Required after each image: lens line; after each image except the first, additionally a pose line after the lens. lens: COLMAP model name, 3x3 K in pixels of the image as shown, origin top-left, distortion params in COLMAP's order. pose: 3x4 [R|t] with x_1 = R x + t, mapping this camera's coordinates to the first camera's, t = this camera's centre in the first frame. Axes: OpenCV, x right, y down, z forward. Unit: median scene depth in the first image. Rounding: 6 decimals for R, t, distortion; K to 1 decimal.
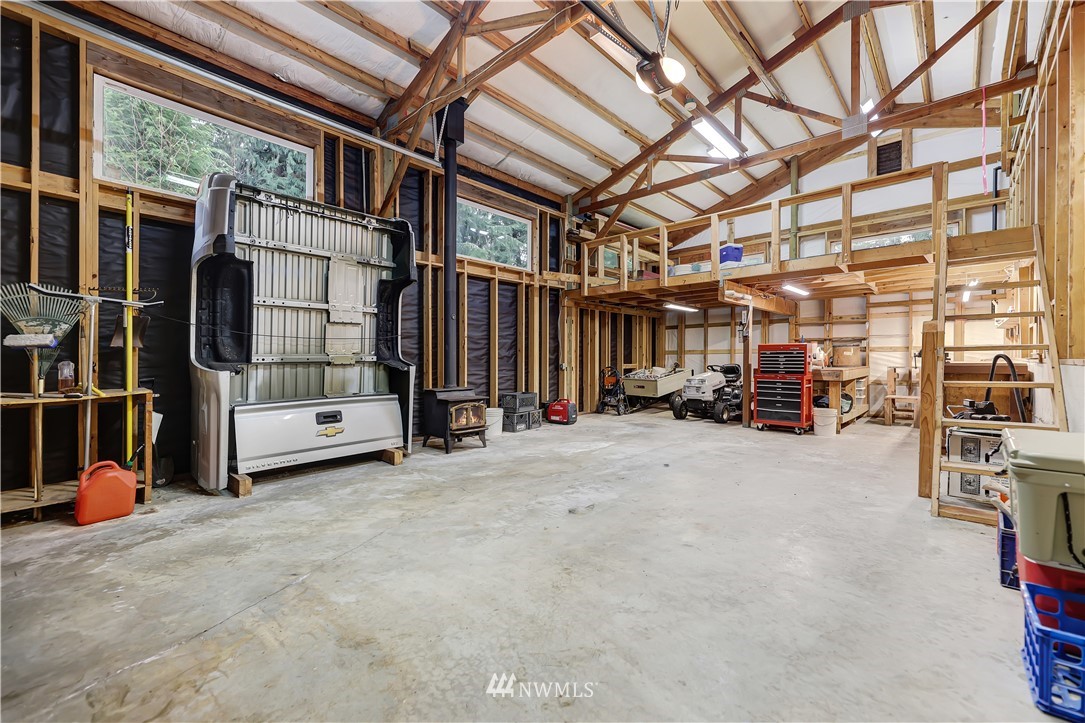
lens RADIAL K [[448.8, 0, 541.5], [0, 448.8, 360.8], [0, 0, 1]] dist [0.000835, -0.004702]
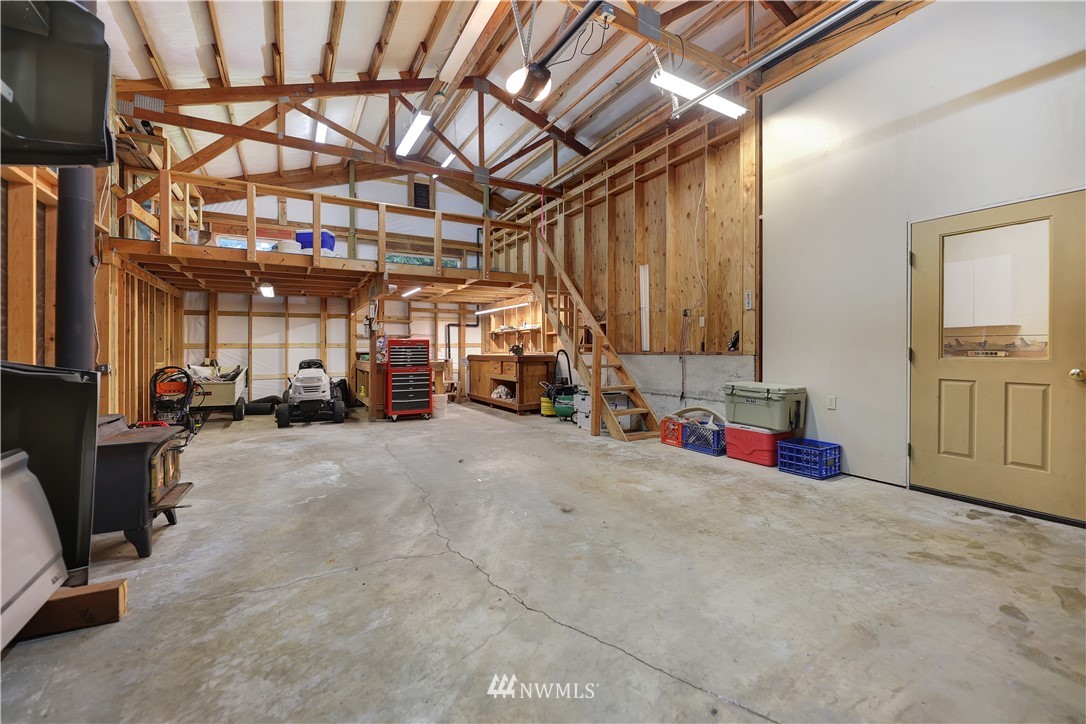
lens RADIAL K [[449.2, 0, 538.9], [0, 449.2, 356.6], [0, 0, 1]] dist [0.000835, -0.004702]
pose [[0.310570, -0.006514, 0.950528, -0.714376], [0.006052, 0.999970, 0.004876, -0.000008], [-0.950531, 0.004239, 0.310600, 0.624591]]
